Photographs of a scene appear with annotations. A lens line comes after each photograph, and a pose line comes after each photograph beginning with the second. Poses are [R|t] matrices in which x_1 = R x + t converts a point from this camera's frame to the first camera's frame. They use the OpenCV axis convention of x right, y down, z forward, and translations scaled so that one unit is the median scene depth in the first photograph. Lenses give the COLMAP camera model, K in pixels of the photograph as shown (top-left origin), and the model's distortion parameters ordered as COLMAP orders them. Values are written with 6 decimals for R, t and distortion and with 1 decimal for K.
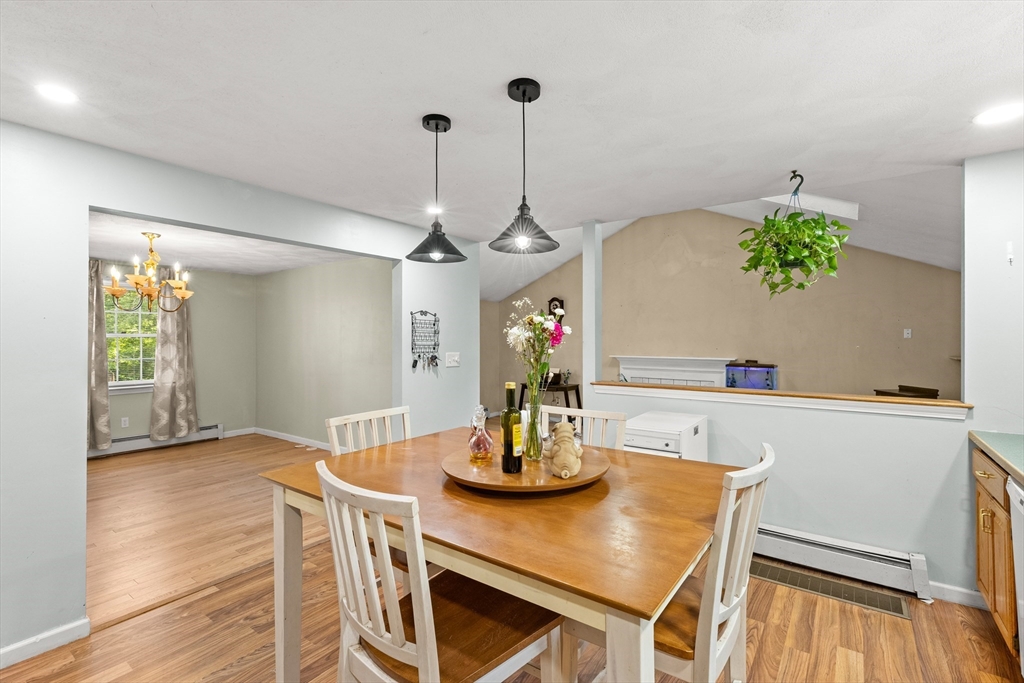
lens RADIAL K [[465.8, 0, 520.9], [0, 465.8, 333.5], [0, 0, 1]] dist [0.006627, -0.002507]
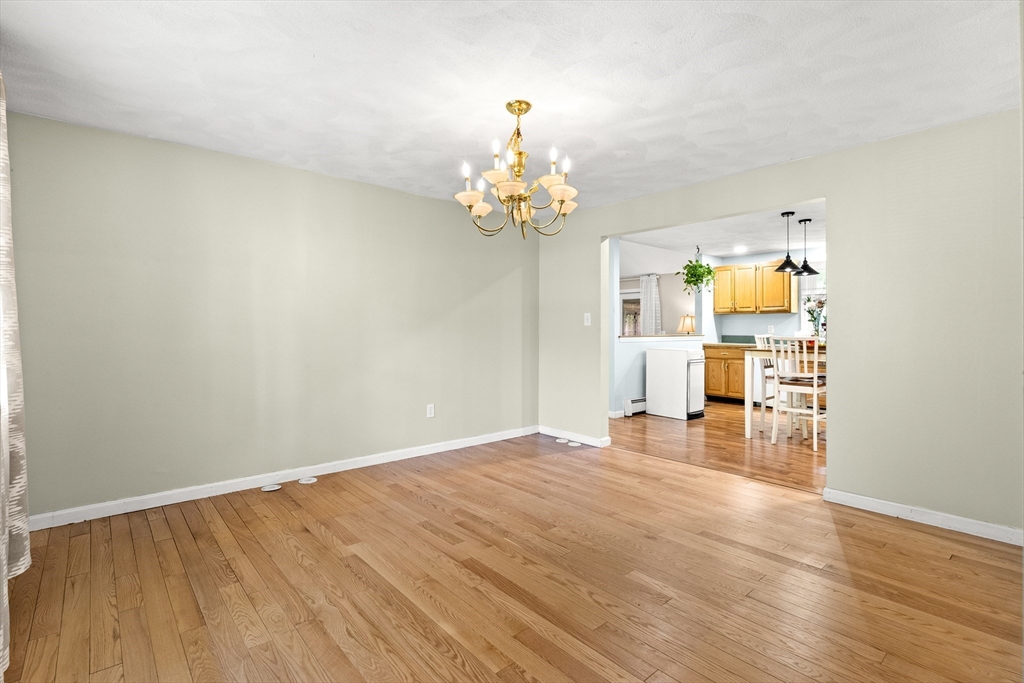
lens RADIAL K [[475.3, 0, 520.8], [0, 475.3, 339.1], [0, 0, 1]] dist [-0.009715, 0.000994]
pose [[0.237790, -0.019765, 0.971115, -1.530958], [-0.011863, 0.999659, 0.023250, 0.085711], [-0.971244, -0.017049, 0.237475, 0.959338]]
